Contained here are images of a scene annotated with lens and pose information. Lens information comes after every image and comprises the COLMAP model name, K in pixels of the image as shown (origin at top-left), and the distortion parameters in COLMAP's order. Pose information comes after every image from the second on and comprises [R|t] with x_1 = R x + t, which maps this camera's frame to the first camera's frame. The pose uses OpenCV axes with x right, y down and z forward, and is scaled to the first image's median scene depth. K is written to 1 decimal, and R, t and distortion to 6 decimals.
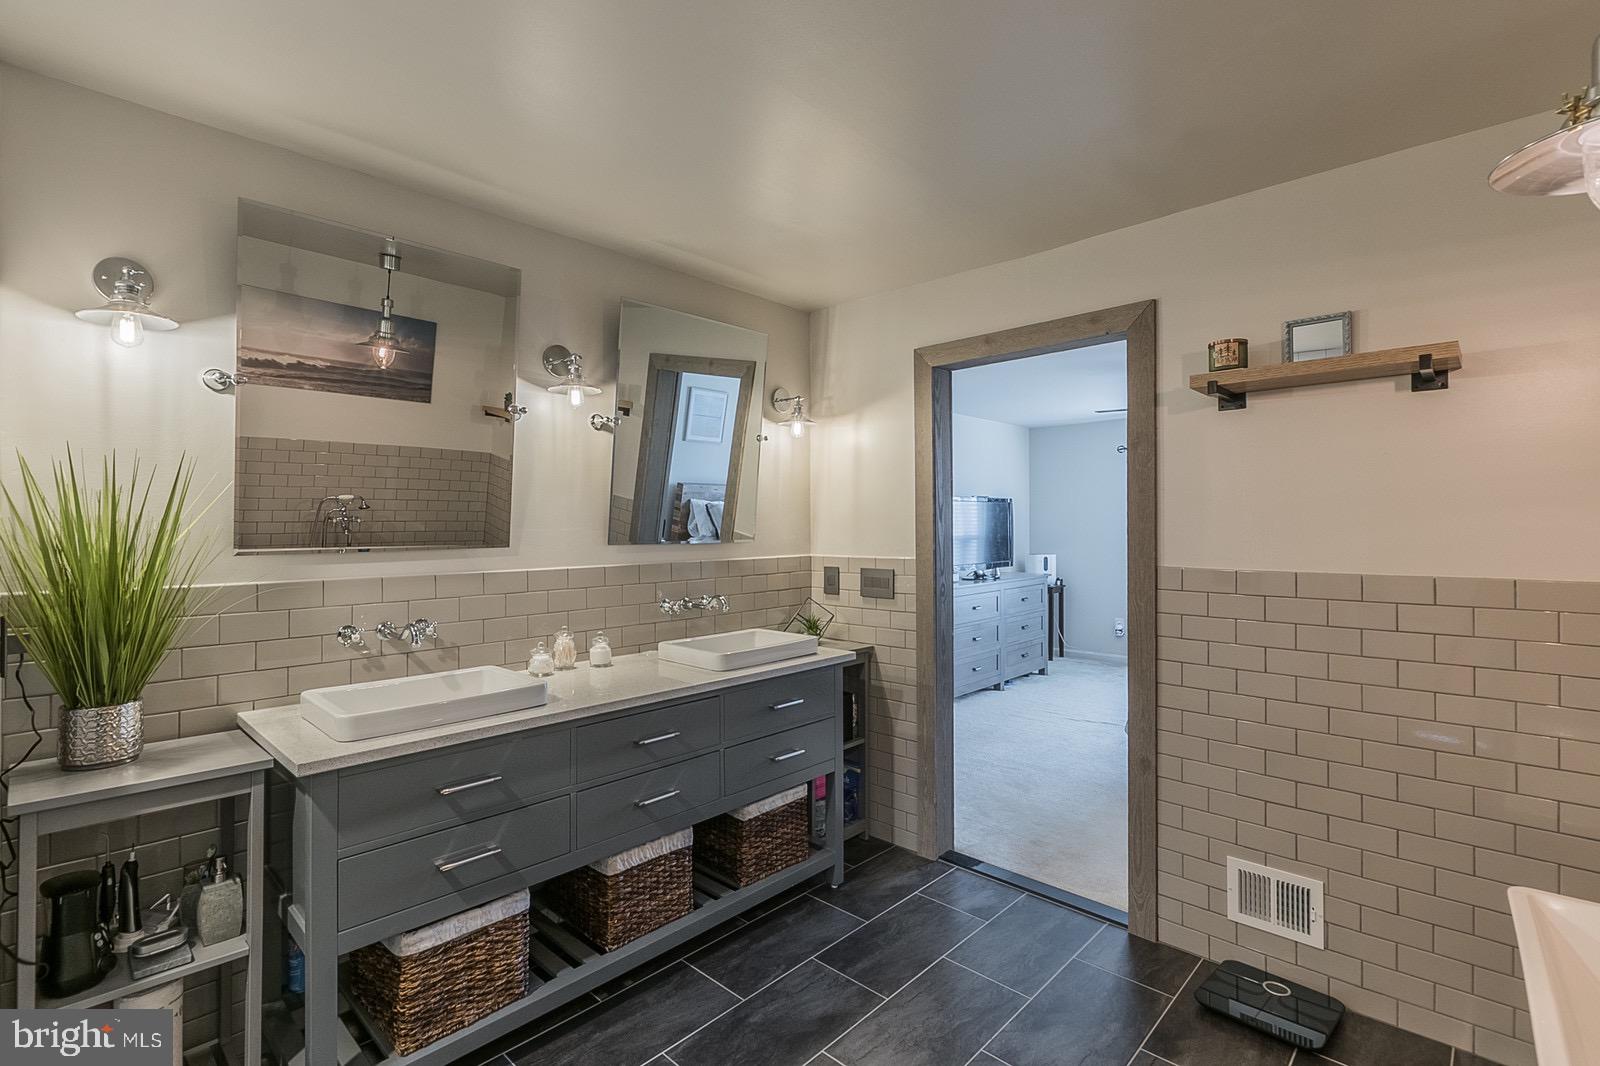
lens RADIAL K [[744.6, 0, 796.1], [0, 744.6, 526.6], [0, 0, 1]] dist [0.002369, -0.002291]
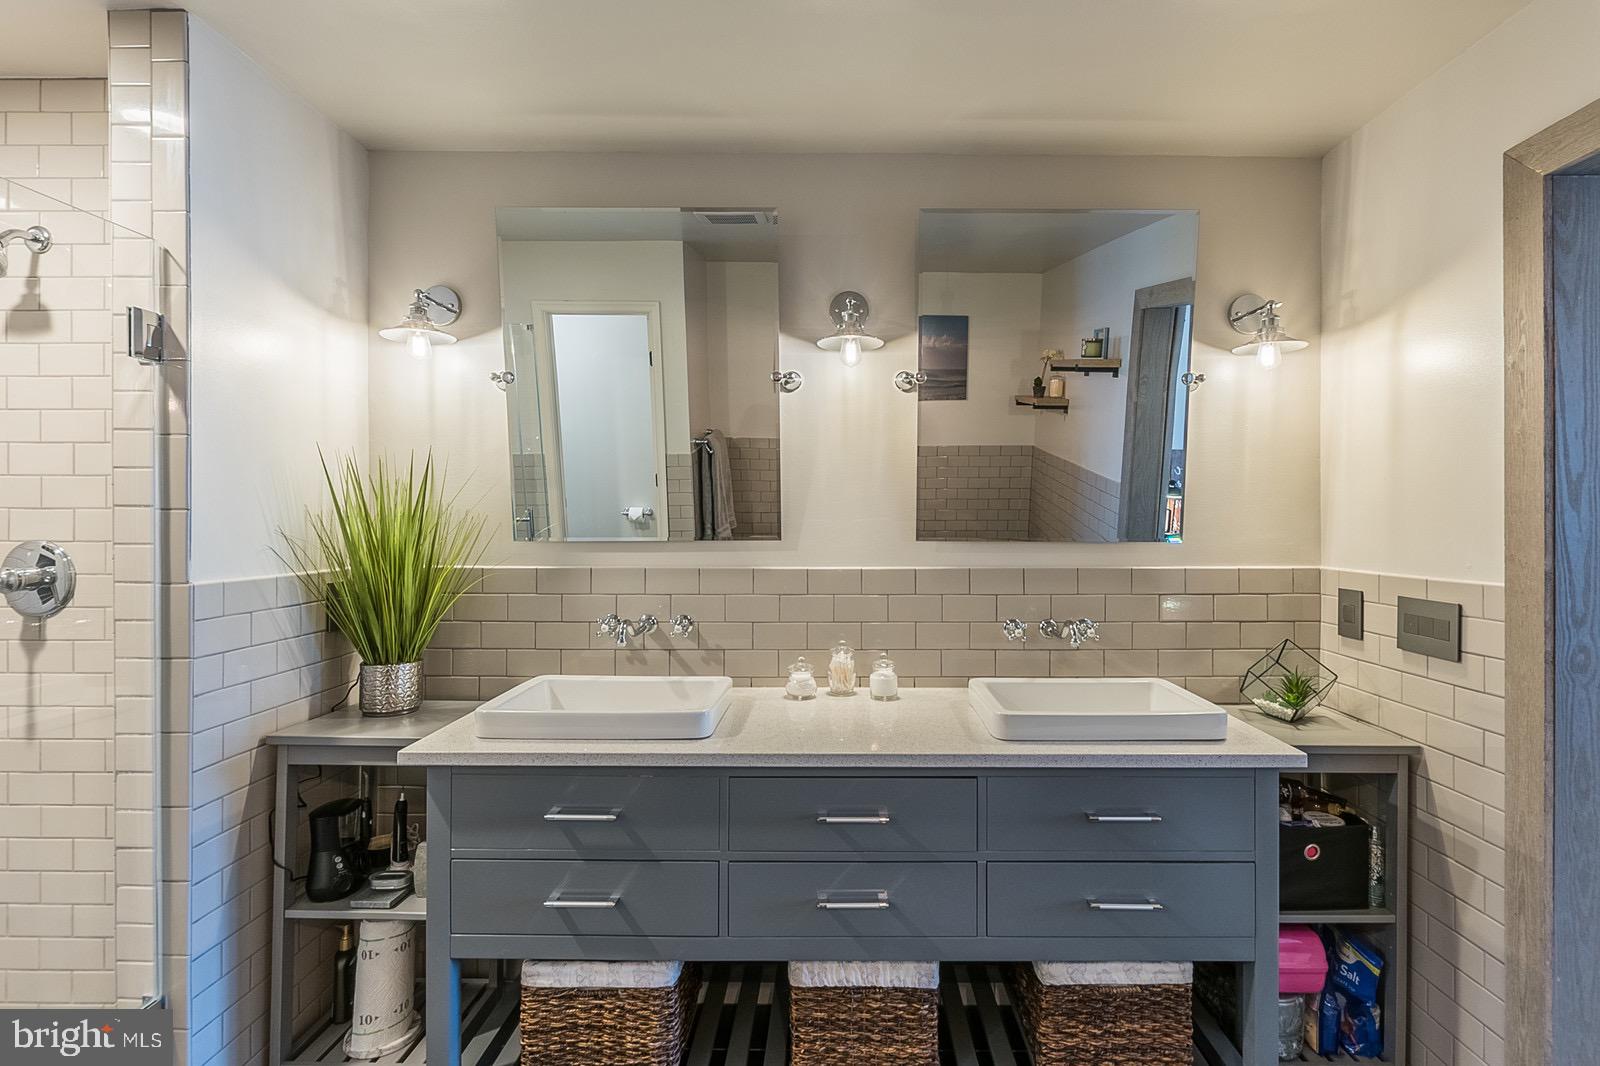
lens RADIAL K [[744.6, 0, 806.2], [0, 744.6, 527.3], [0, 0, 1]] dist [0.002369, -0.002291]
pose [[0.684387, 0.008495, -0.729069, 0.240761], [-0.006185, 0.999964, 0.005845, 0.006747], [0.729092, 0.000509, 0.684415, 0.409568]]
